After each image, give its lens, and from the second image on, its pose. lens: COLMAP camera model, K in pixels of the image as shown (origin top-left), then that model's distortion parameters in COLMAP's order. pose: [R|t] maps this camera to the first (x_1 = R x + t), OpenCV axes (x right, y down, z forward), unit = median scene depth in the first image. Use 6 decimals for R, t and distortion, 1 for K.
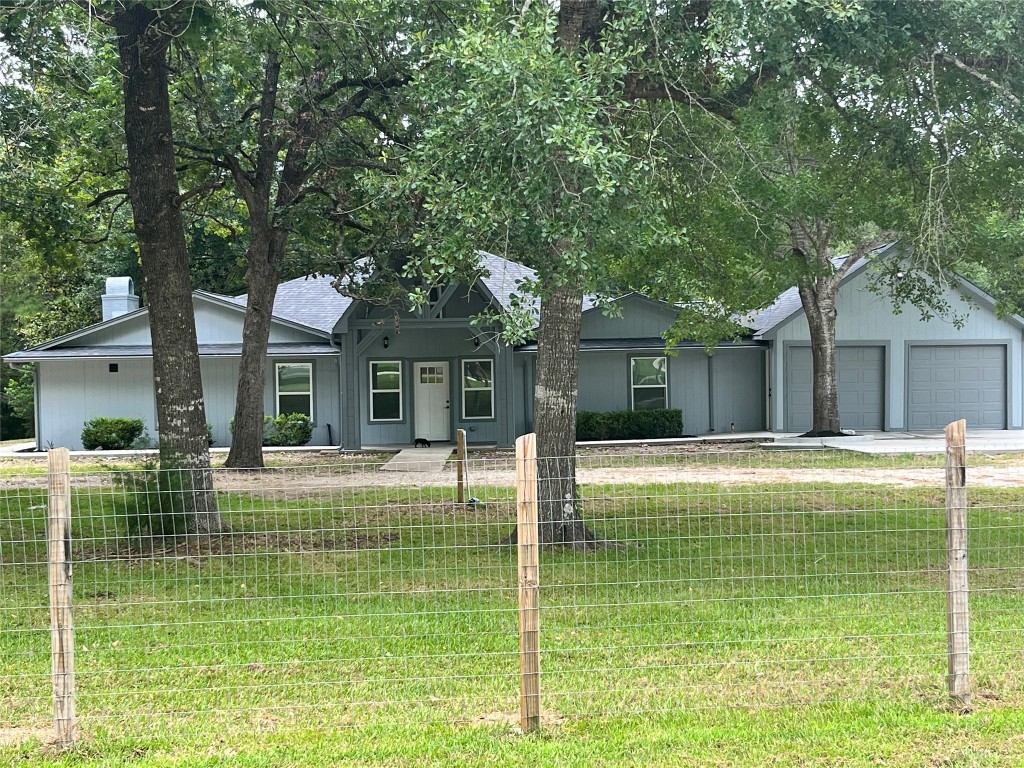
lens RADIAL K [[1518.8, 0, 511.5], [0, 1518.8, 387.5], [0, 0, 1]] dist [0.076277, 0.000000]
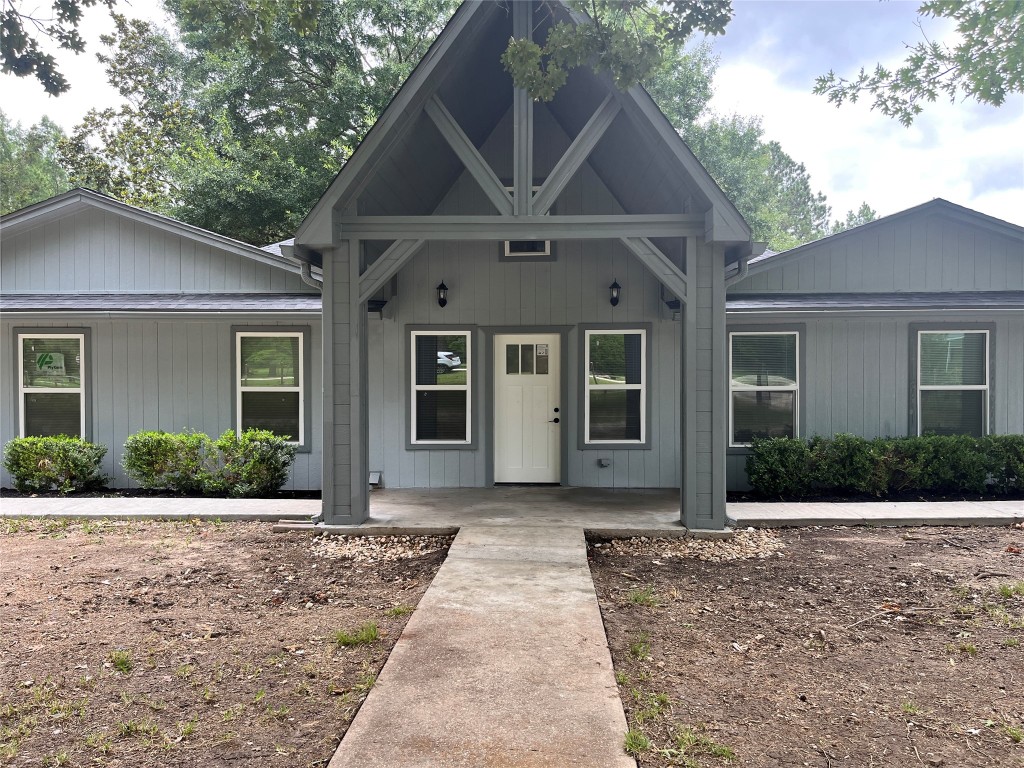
lens RADIAL K [[781.1, 0, 513.2], [0, 781.1, 383.2], [0, 0, 1]] dist [0.053471, -0.065069]
pose [[0.998662, 0.018023, -0.048469, -0.045069], [-0.018283, 0.999821, -0.004923, 0.001607], [0.048372, 0.005803, 0.998813, 0.740495]]
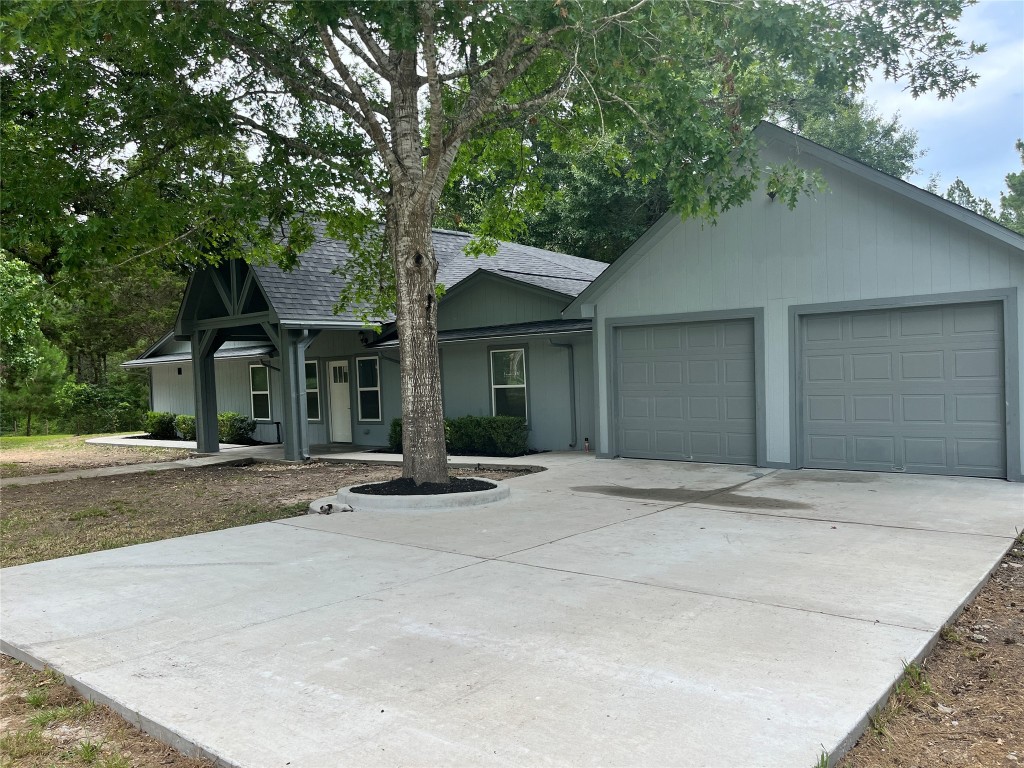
lens RADIAL K [[781.1, 0, 510.2], [0, 781.1, 384.4], [0, 0, 1]] dist [0.053471, -0.065069]
pose [[0.774556, -0.002536, -0.632501, 0.353014], [0.015995, 0.999751, 0.015579, -0.007836], [0.632304, -0.022183, 0.774403, 0.691594]]
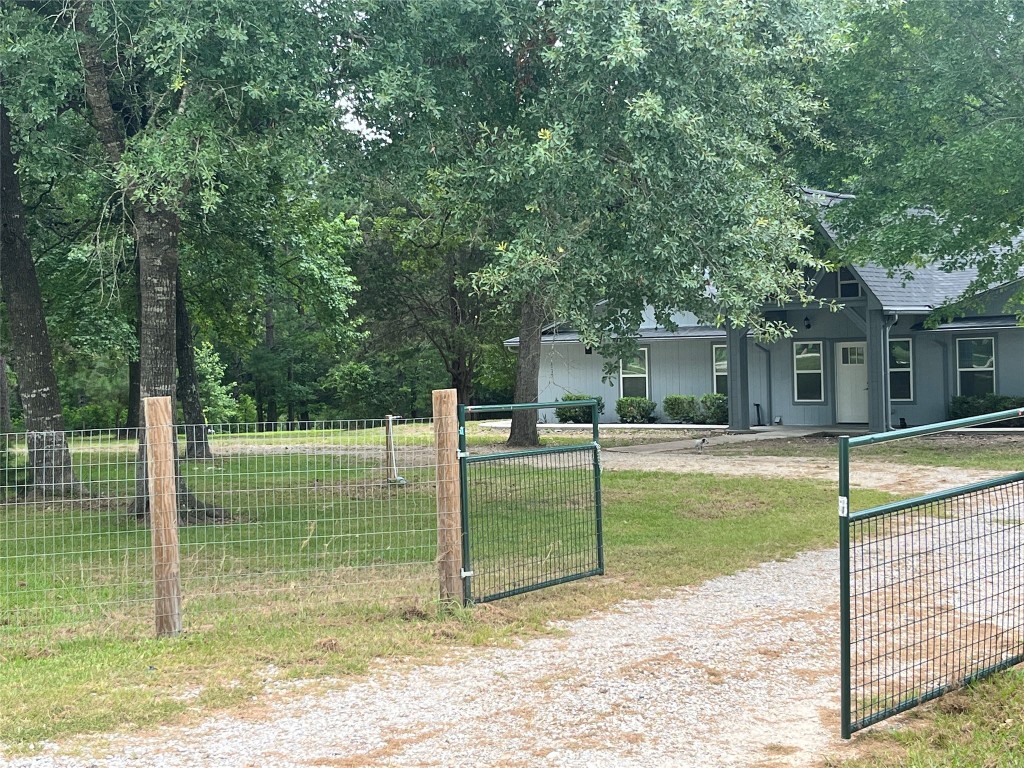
lens RADIAL K [[1518.8, 0, 517.5], [0, 1518.8, 386.8], [0, 0, 1]] dist [0.076277, 0.000000]
pose [[0.792302, 0.009756, -0.610051, 0.381639], [0.002282, 0.999818, 0.018953, -0.007341], [0.610125, -0.016409, 0.792135, 0.091346]]
